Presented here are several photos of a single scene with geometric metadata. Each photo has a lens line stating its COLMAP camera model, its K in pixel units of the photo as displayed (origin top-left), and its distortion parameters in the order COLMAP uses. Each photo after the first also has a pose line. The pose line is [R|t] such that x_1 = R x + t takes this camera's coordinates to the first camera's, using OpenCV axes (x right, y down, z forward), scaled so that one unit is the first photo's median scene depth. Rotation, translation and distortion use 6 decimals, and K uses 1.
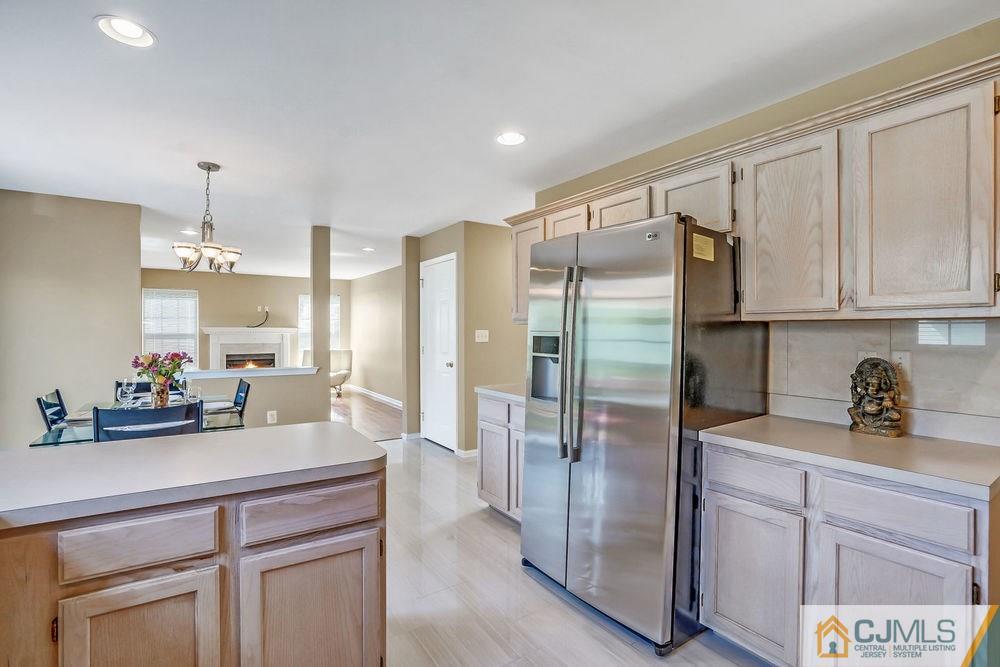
lens RADIAL K [[460.5, 0, 497.4], [0, 460.5, 330.3], [0, 0, 1]] dist [-0.010998, 0.000470]
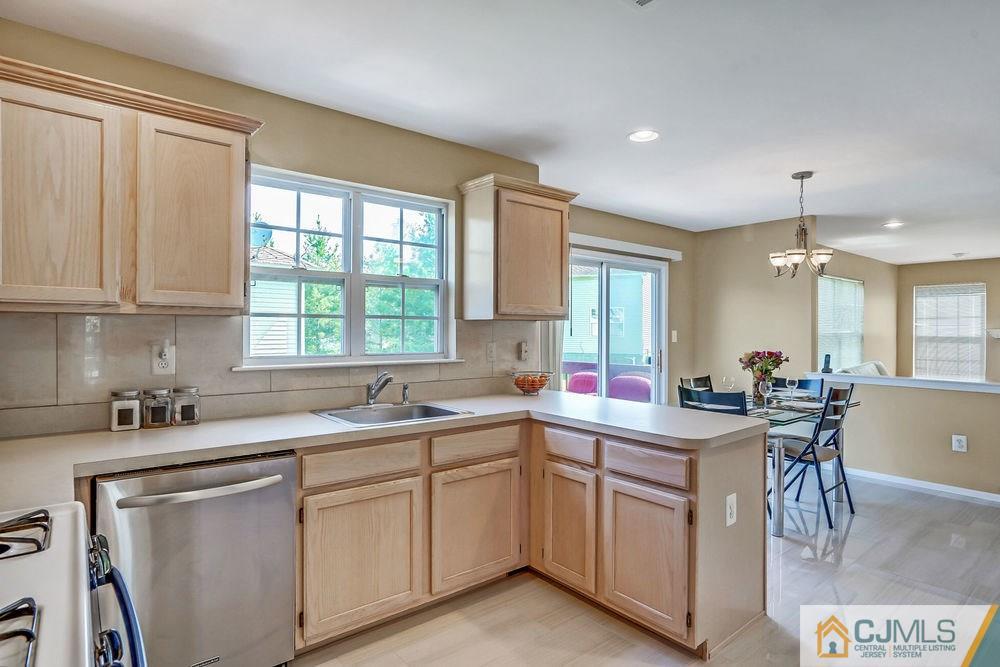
lens RADIAL K [[510.5, 0, 495.5], [0, 510.5, 336.0], [0, 0, 1]] dist [0.001275, 0.000309]
pose [[0.136817, 0.011480, -0.990530, 0.974938], [-0.005343, 0.999927, 0.010851, 0.000466], [0.990582, 0.003808, 0.136868, 0.332359]]
